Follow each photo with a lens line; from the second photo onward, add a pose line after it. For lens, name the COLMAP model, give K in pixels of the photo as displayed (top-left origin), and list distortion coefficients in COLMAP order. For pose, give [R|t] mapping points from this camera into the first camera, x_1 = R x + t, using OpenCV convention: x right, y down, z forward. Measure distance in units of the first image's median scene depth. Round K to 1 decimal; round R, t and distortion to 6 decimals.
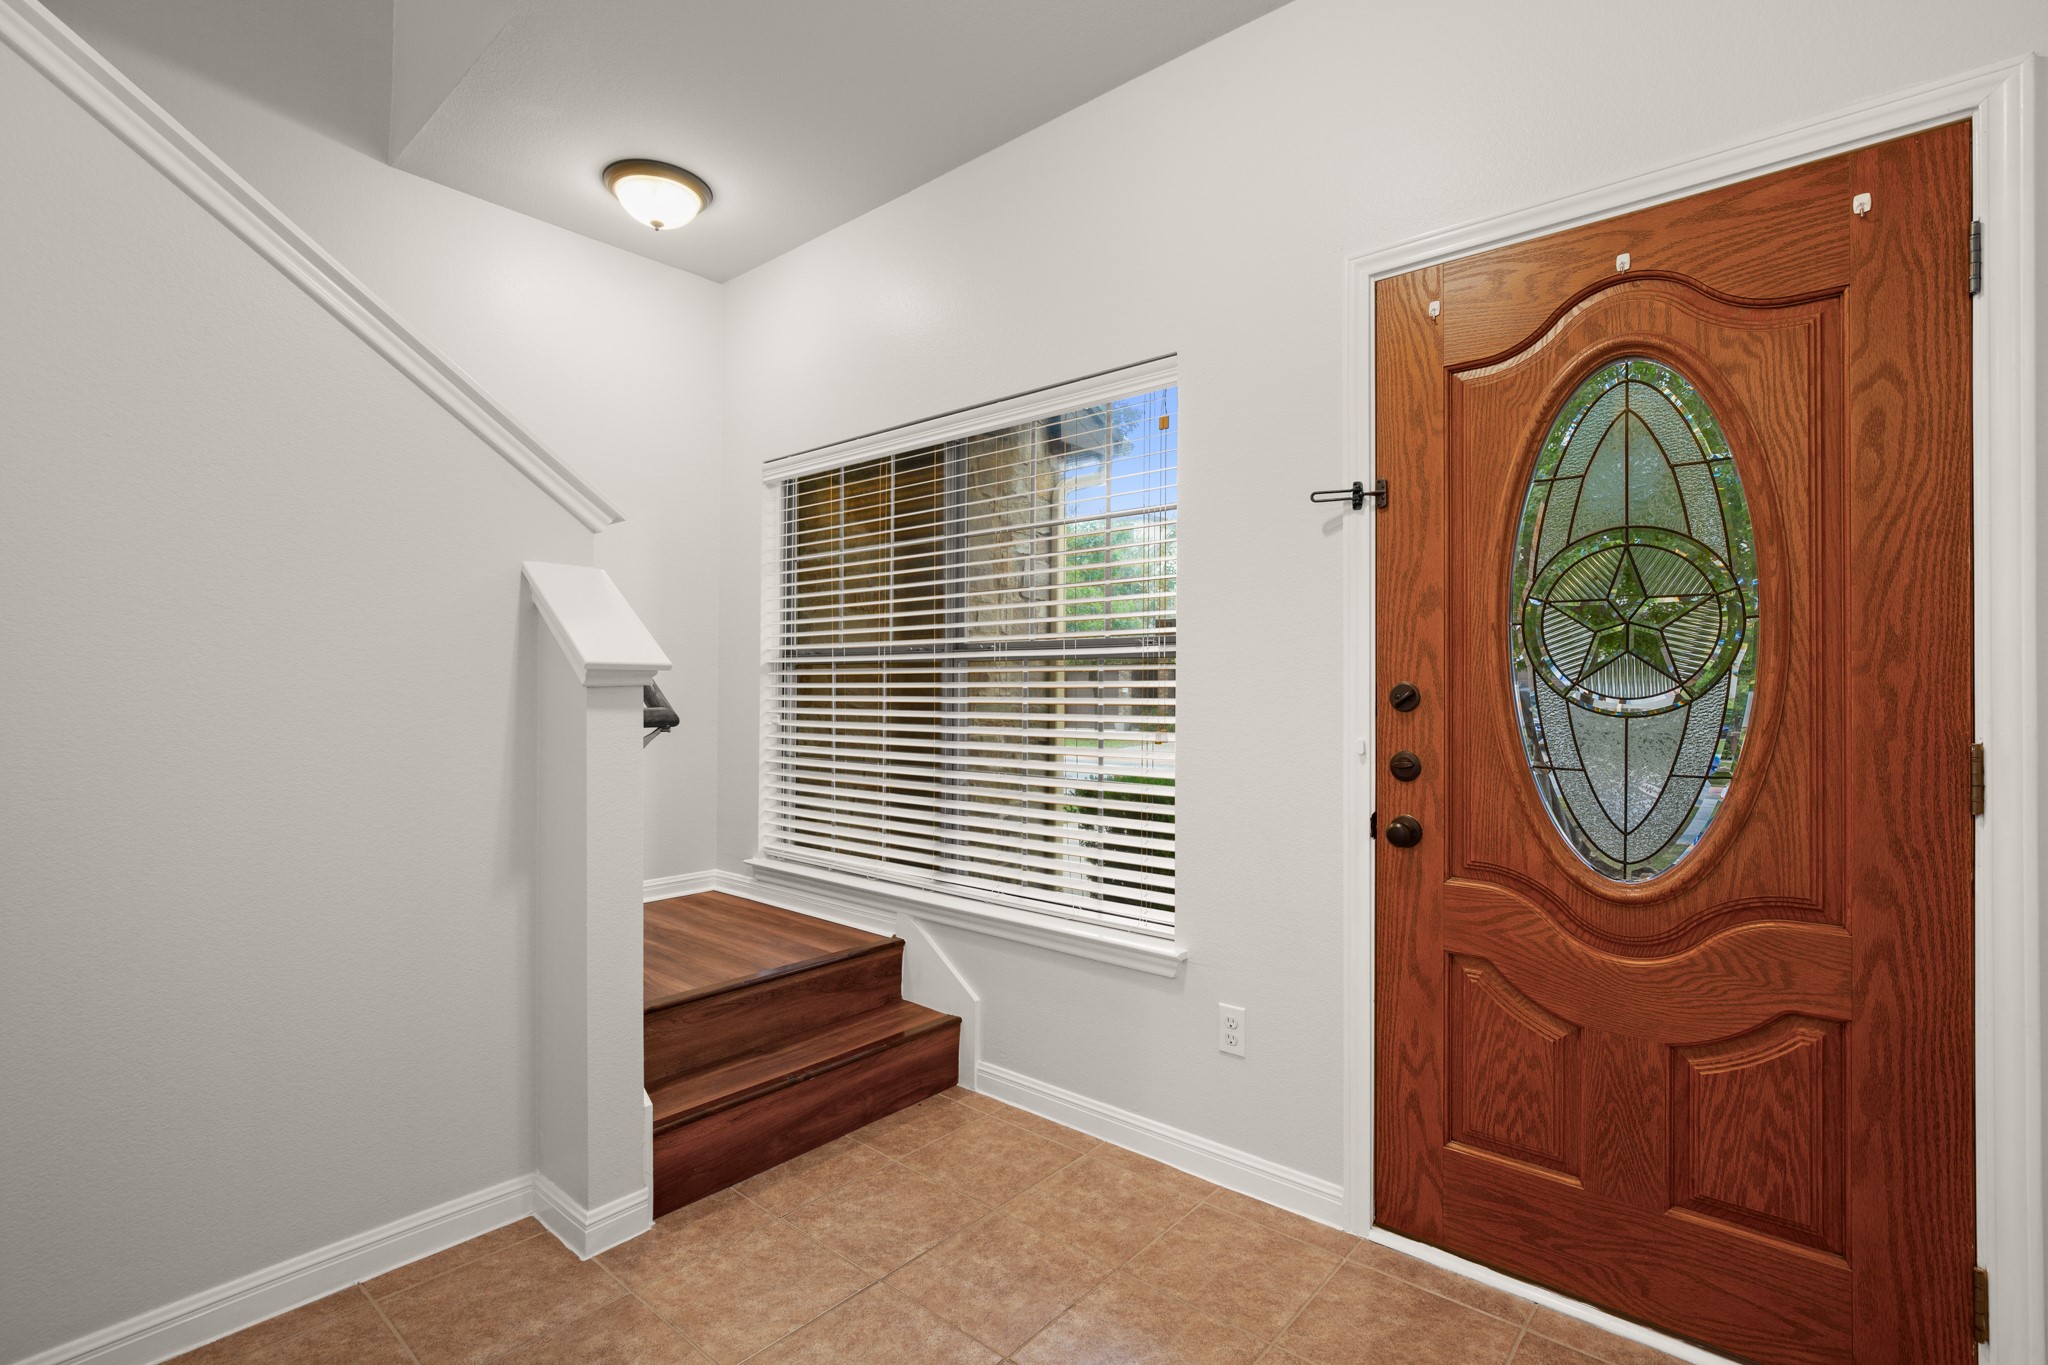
lens RADIAL K [[946.5, 0, 1027.1], [0, 946.5, 682.9], [0, 0, 1]] dist [0.002265, 0.000728]
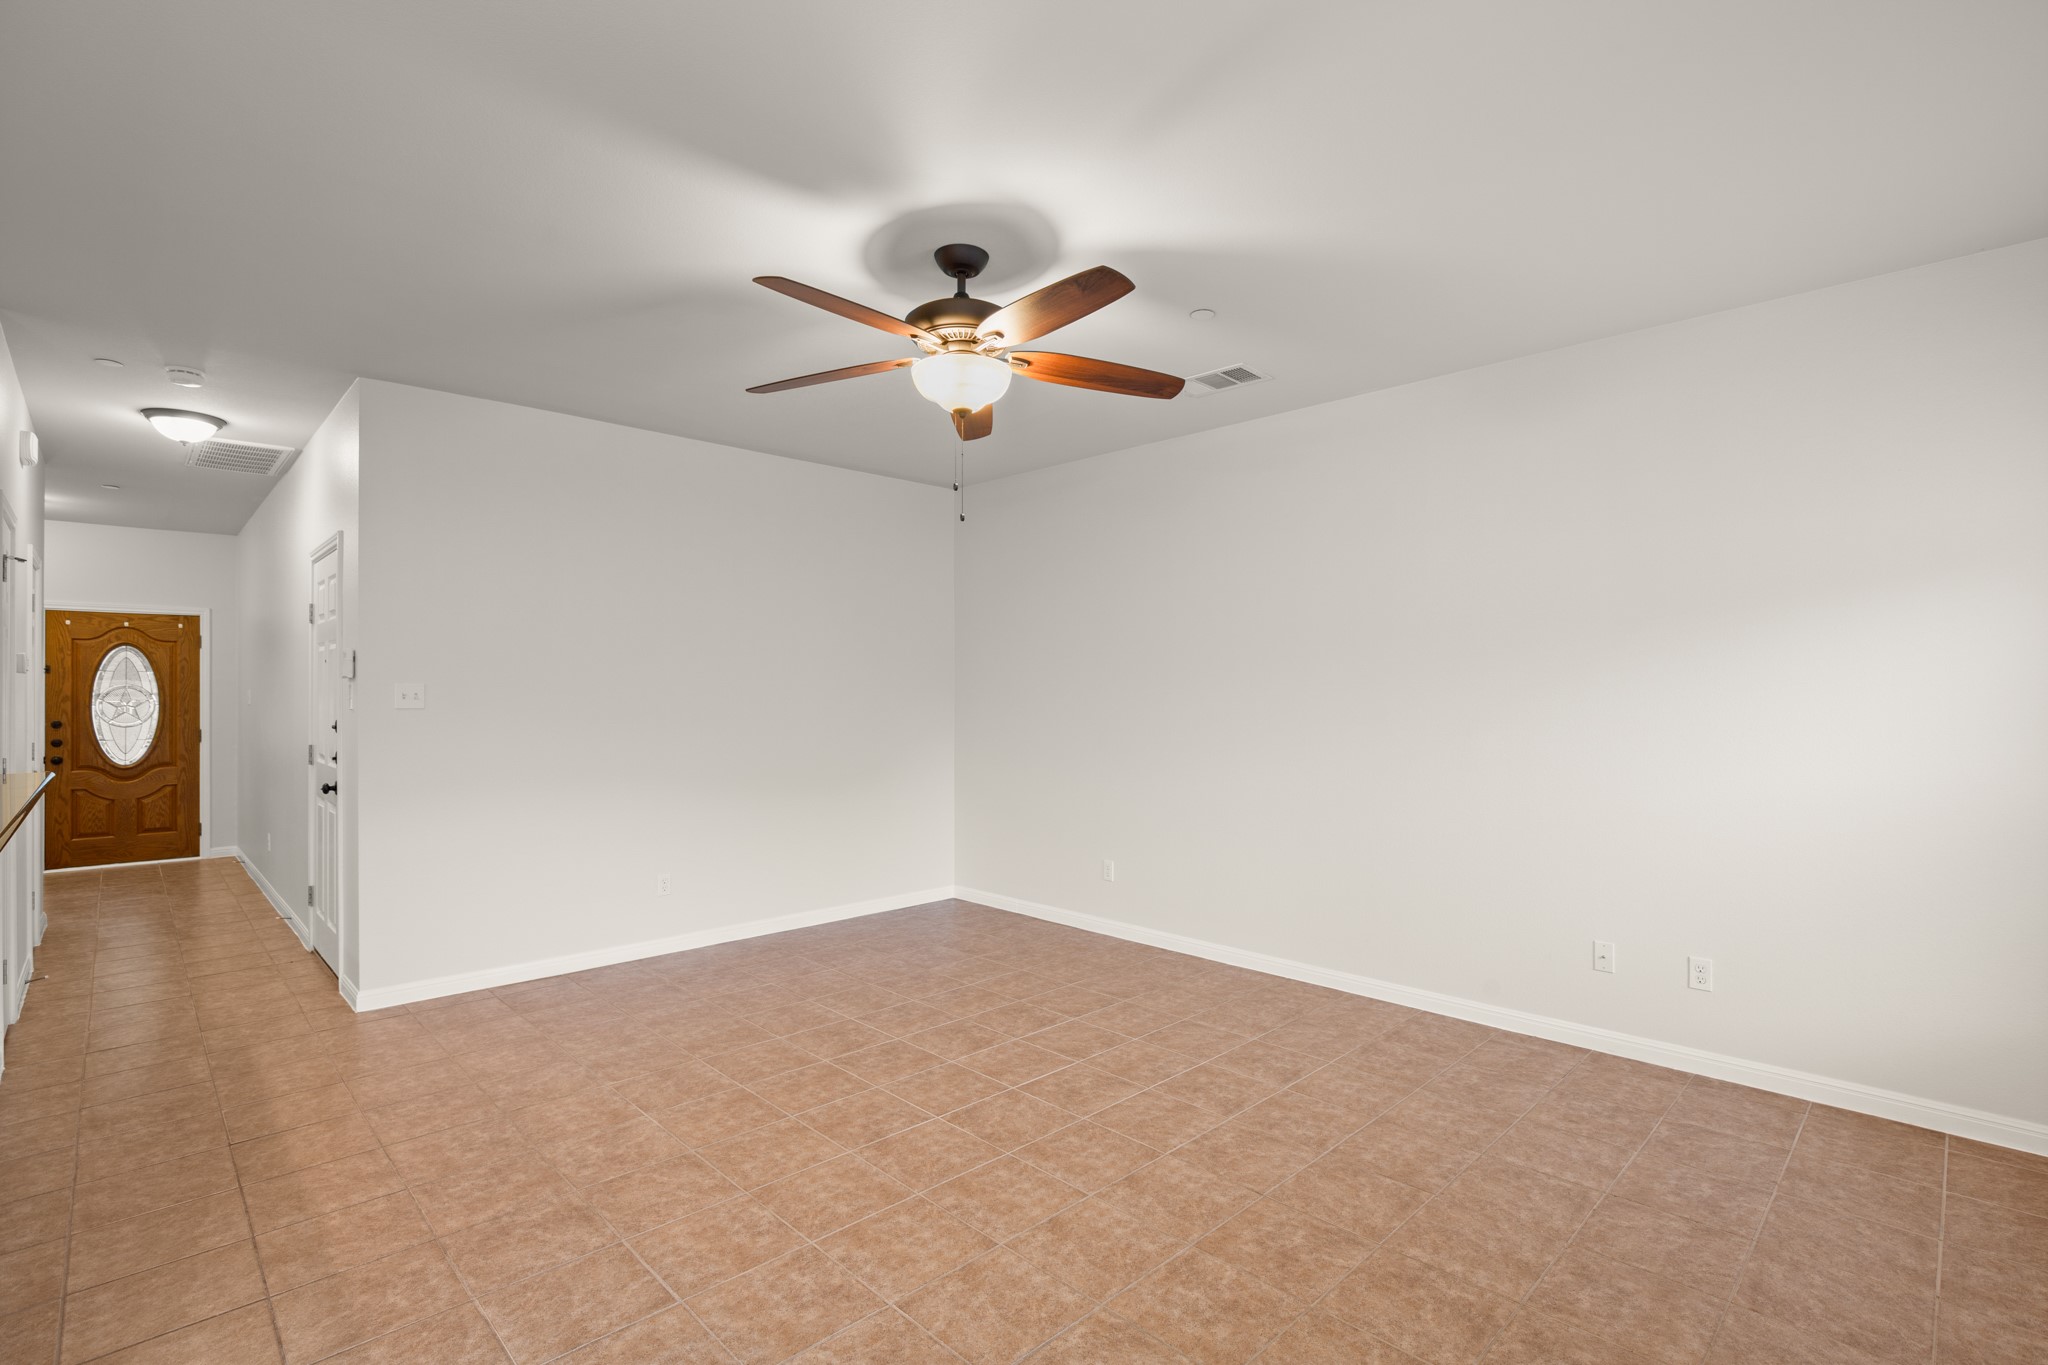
lens RADIAL K [[946.5, 0, 1025.1], [0, 946.5, 693.0], [0, 0, 1]] dist [0.002265, 0.000728]
pose [[0.090038, 0.004532, 0.995928, -3.567331], [0.002416, 0.999986, -0.004769, -0.096730], [-0.995935, 0.002836, 0.090026, -3.751084]]
